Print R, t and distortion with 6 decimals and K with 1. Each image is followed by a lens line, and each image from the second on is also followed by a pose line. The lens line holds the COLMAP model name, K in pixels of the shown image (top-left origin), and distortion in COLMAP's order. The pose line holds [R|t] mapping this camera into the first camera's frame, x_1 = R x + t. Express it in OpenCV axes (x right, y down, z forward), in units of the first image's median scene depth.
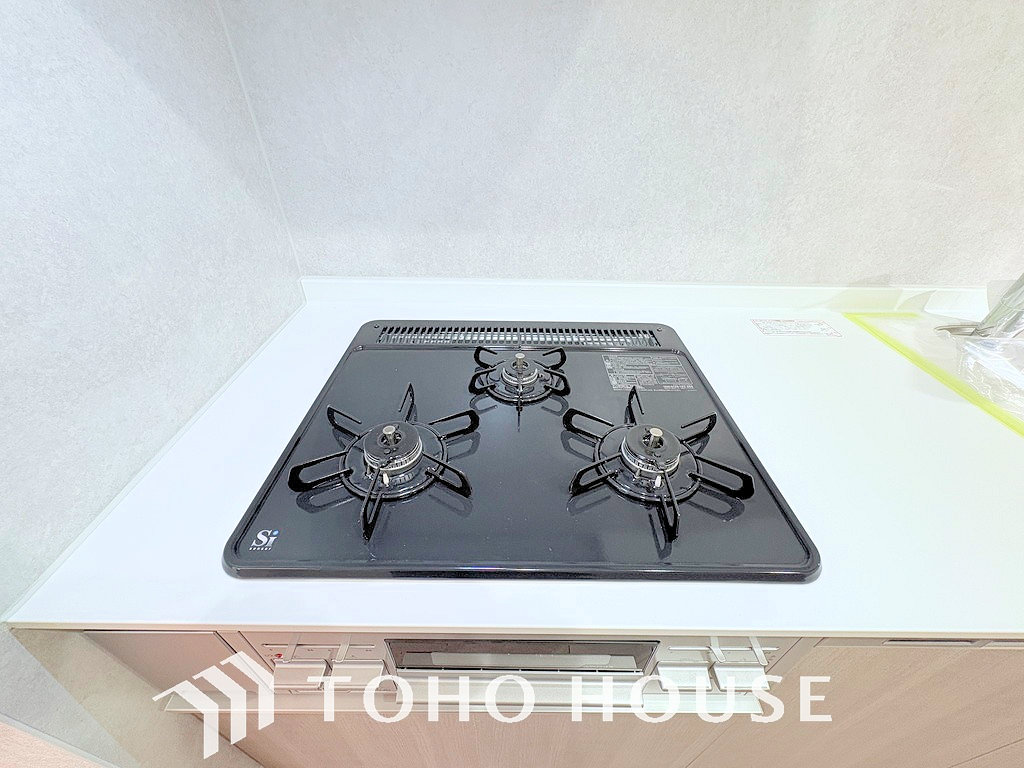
lens RADIAL K [[407.8, 0, 512.0], [0, 407.8, 384.0], [0, 0, 1]] dist [-0.000690, -0.000105]
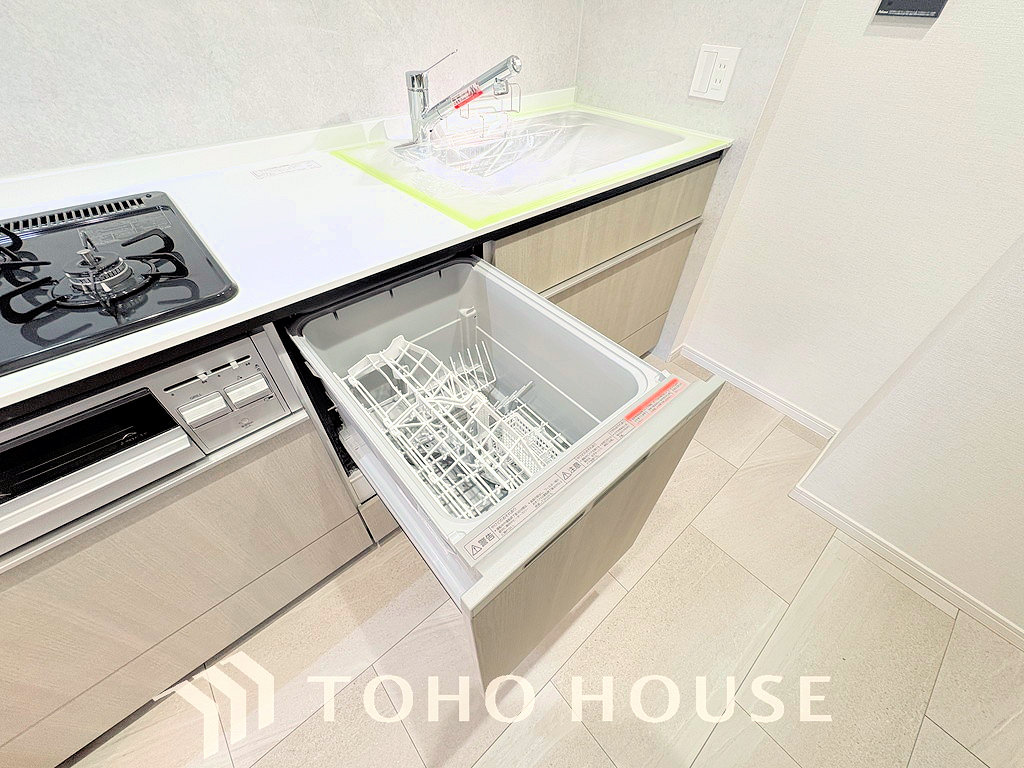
lens RADIAL K [[407.8, 0, 512.0], [0, 407.8, 384.0], [0, 0, 1]] dist [-0.000690, -0.000105]
pose [[0.745225, -0.467495, 0.475487, 0.313960], [0.385190, 0.883876, 0.265317, 0.365063], [-0.544306, -0.014568, 0.838761, -0.399399]]
